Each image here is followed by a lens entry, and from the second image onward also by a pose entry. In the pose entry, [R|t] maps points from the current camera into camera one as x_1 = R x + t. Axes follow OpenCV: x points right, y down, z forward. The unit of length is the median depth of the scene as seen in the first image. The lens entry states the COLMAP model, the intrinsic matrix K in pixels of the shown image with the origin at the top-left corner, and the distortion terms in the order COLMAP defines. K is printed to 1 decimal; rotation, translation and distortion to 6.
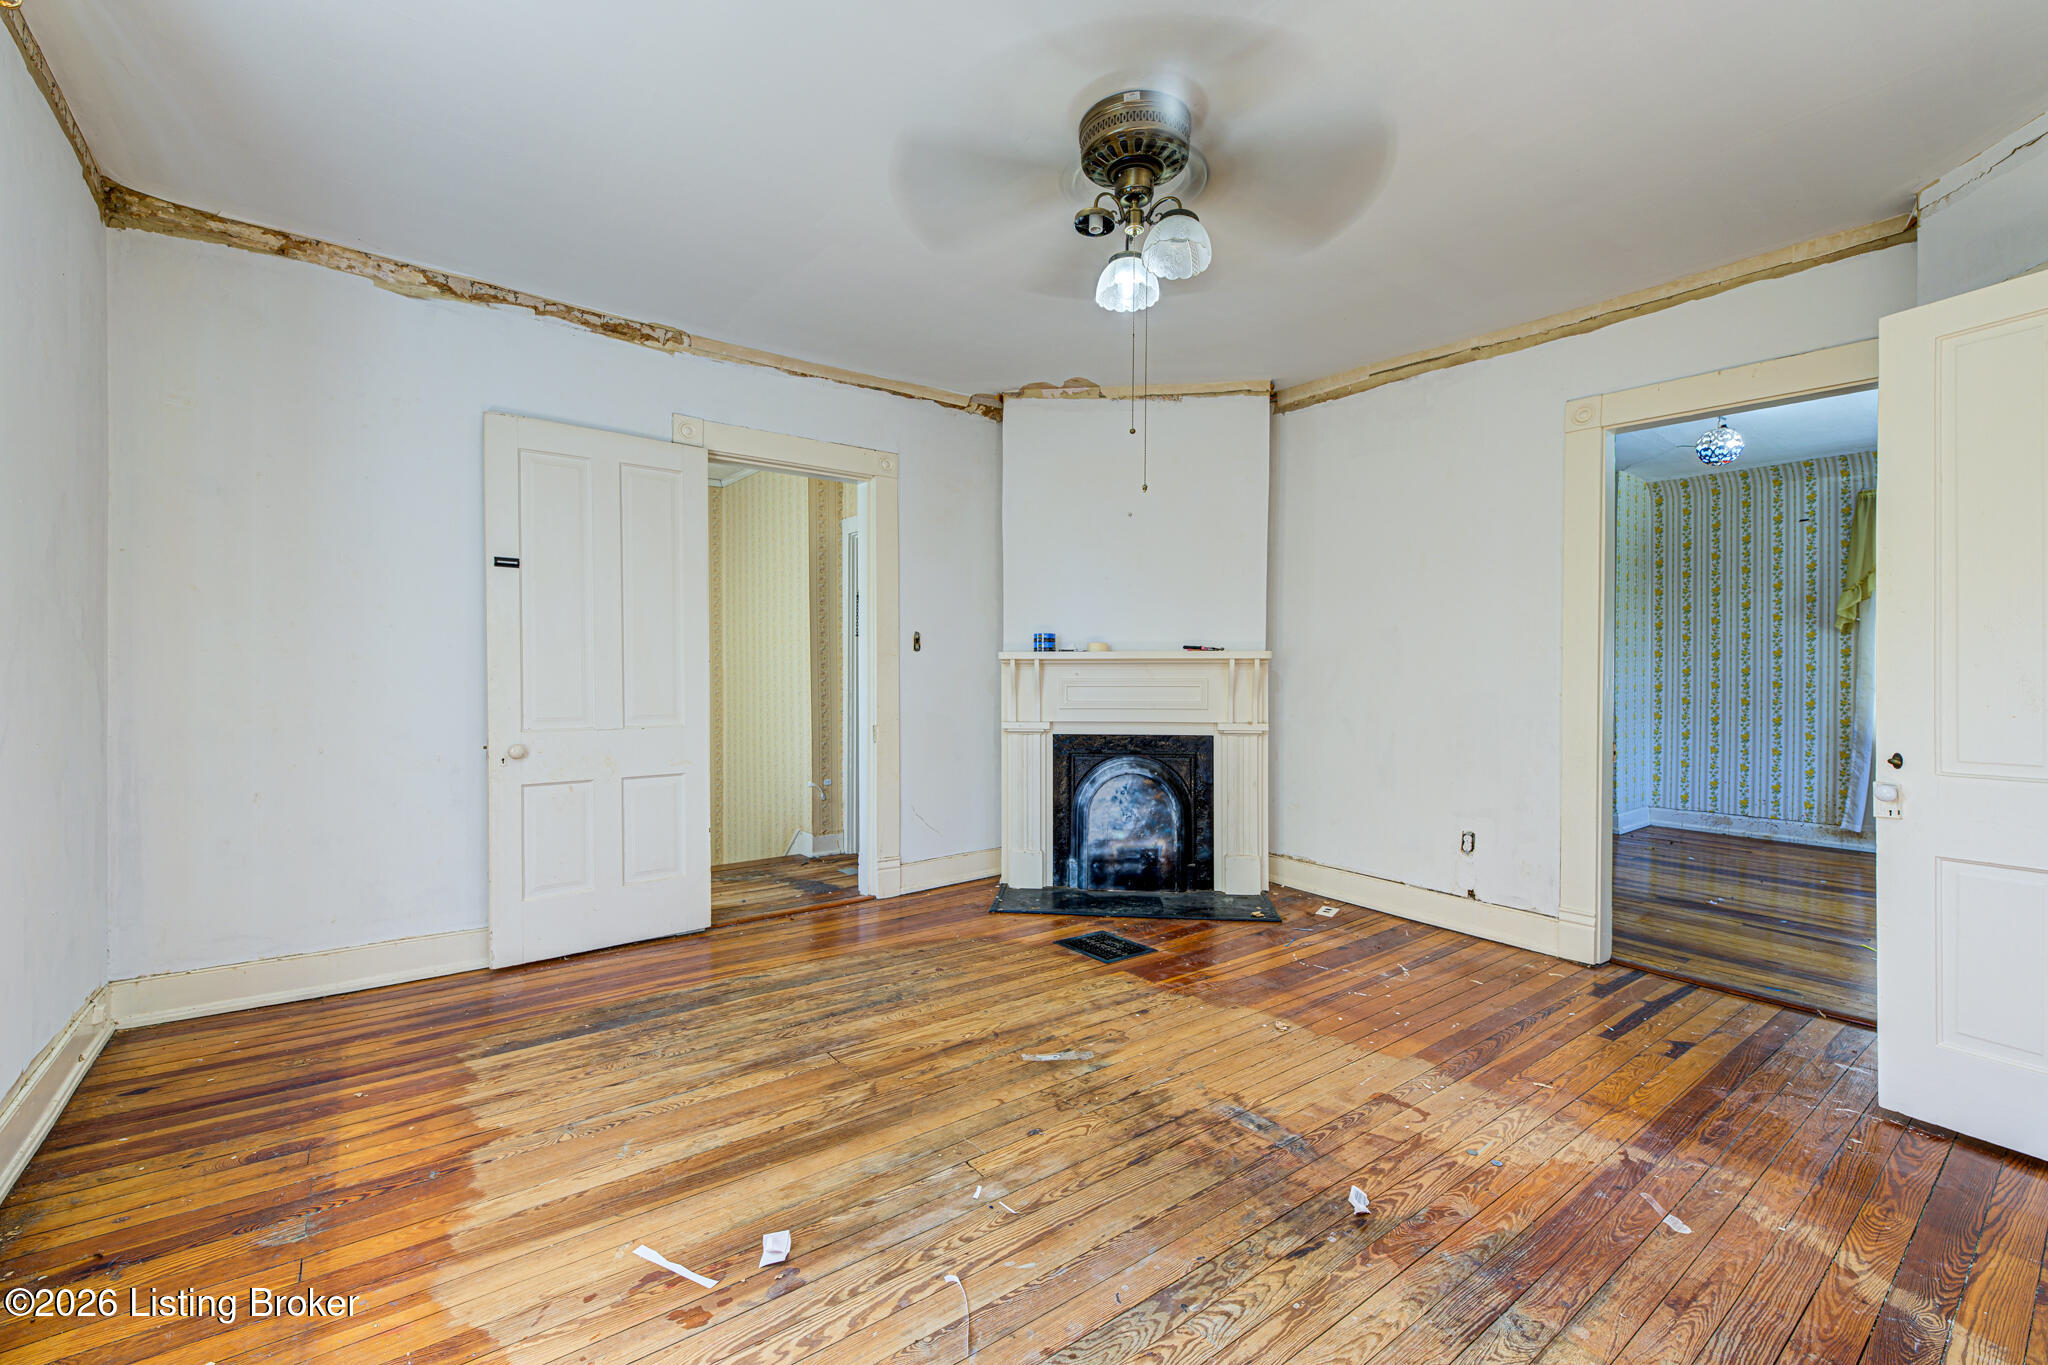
lens RADIAL K [[824.7, 0, 1027.3], [0, 824.7, 678.2], [0, 0, 1]] dist [0.005859, -0.002107]
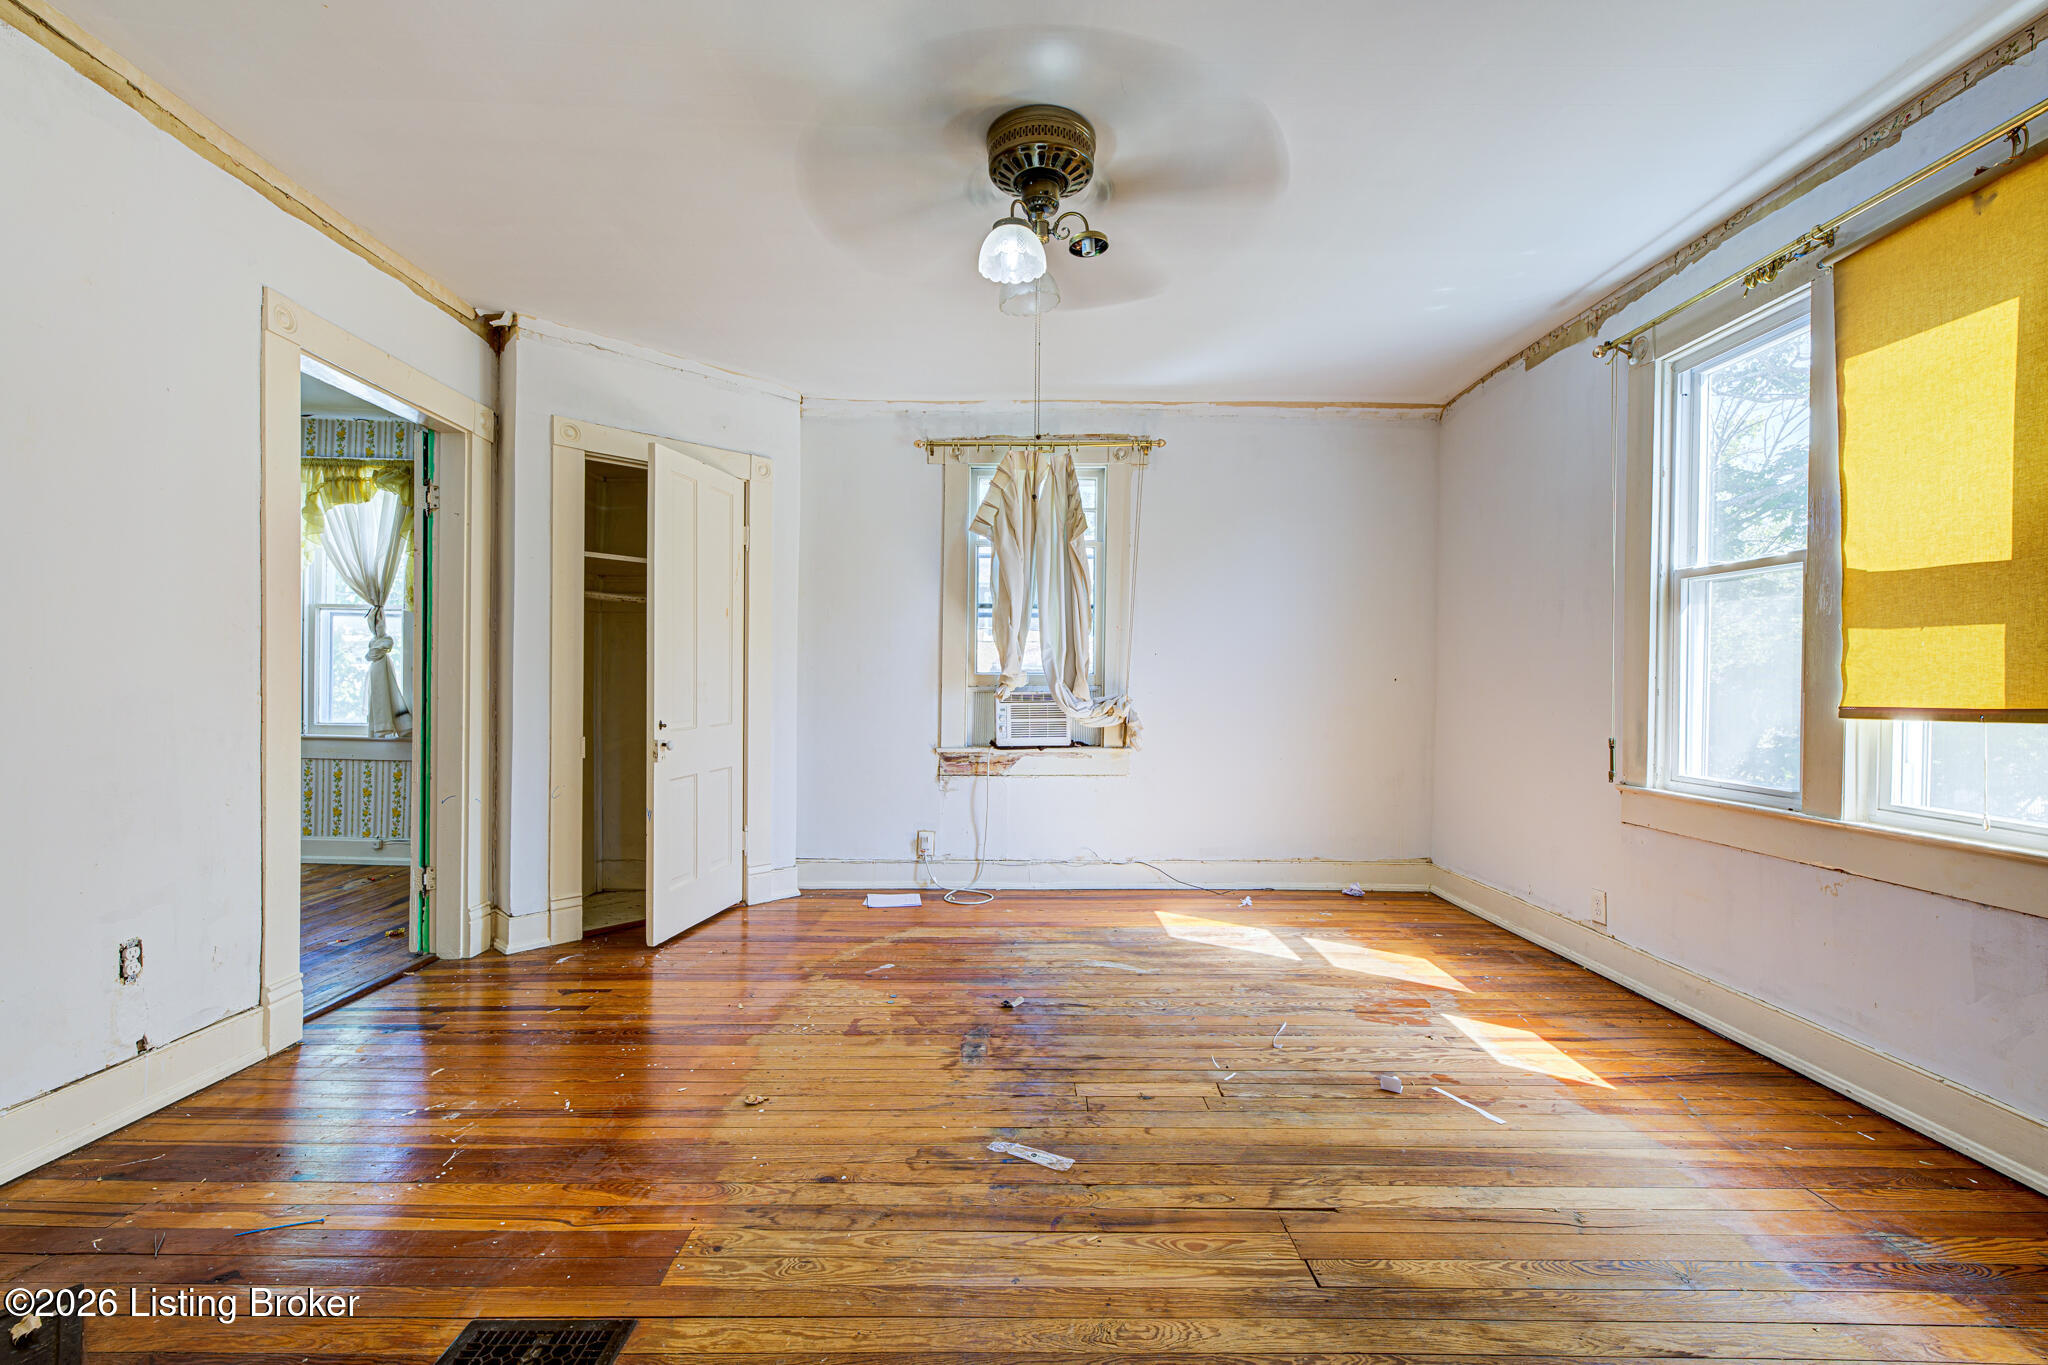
lens RADIAL K [[824.7, 0, 1025.6], [0, 824.7, 686.7], [0, 0, 1]] dist [0.005859, -0.002107]
pose [[-0.776982, -0.016307, 0.629312, -0.472446], [-0.010862, 0.999863, 0.012498, -0.002935], [-0.629429, 0.002875, -0.777052, 1.689375]]
